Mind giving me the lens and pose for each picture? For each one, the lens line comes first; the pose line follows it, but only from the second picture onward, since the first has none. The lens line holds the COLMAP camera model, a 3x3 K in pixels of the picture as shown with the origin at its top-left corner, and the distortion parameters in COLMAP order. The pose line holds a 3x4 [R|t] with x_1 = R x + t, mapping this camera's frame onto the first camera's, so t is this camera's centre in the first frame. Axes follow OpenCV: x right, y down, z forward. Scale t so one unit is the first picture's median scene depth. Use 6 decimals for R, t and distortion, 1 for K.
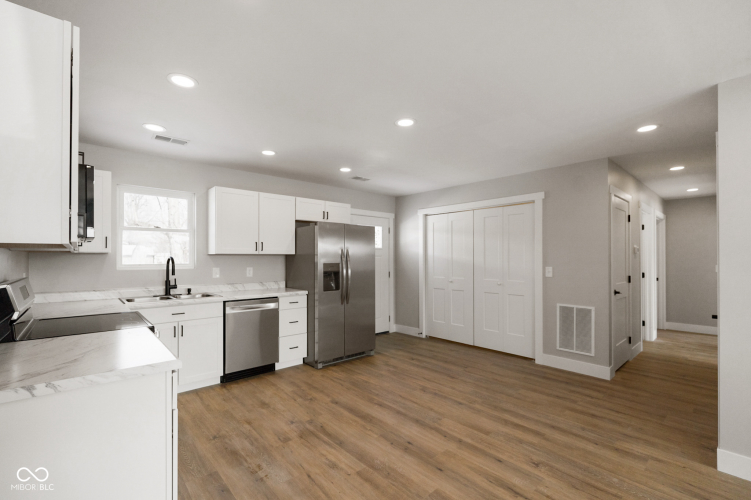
lens RADIAL K [[362.0, 0, 396.8], [0, 362.0, 260.7], [0, 0, 1]] dist [0.002885, 0.000117]
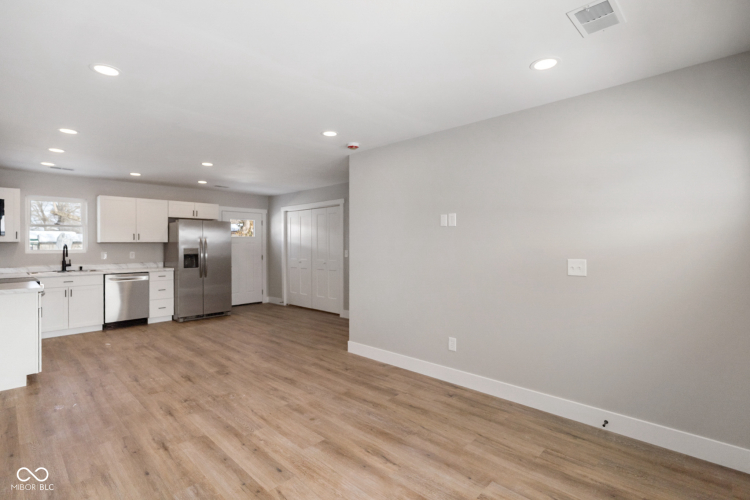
lens RADIAL K [[361.5, 0, 373.5], [0, 361.5, 247.8], [0, 0, 1]] dist [0.002885, 0.000117]
pose [[0.996789, -0.004340, 0.079952, 0.419257], [0.004084, 0.999986, 0.003372, 0.002687], [-0.079966, -0.003034, 0.996793, -0.468827]]
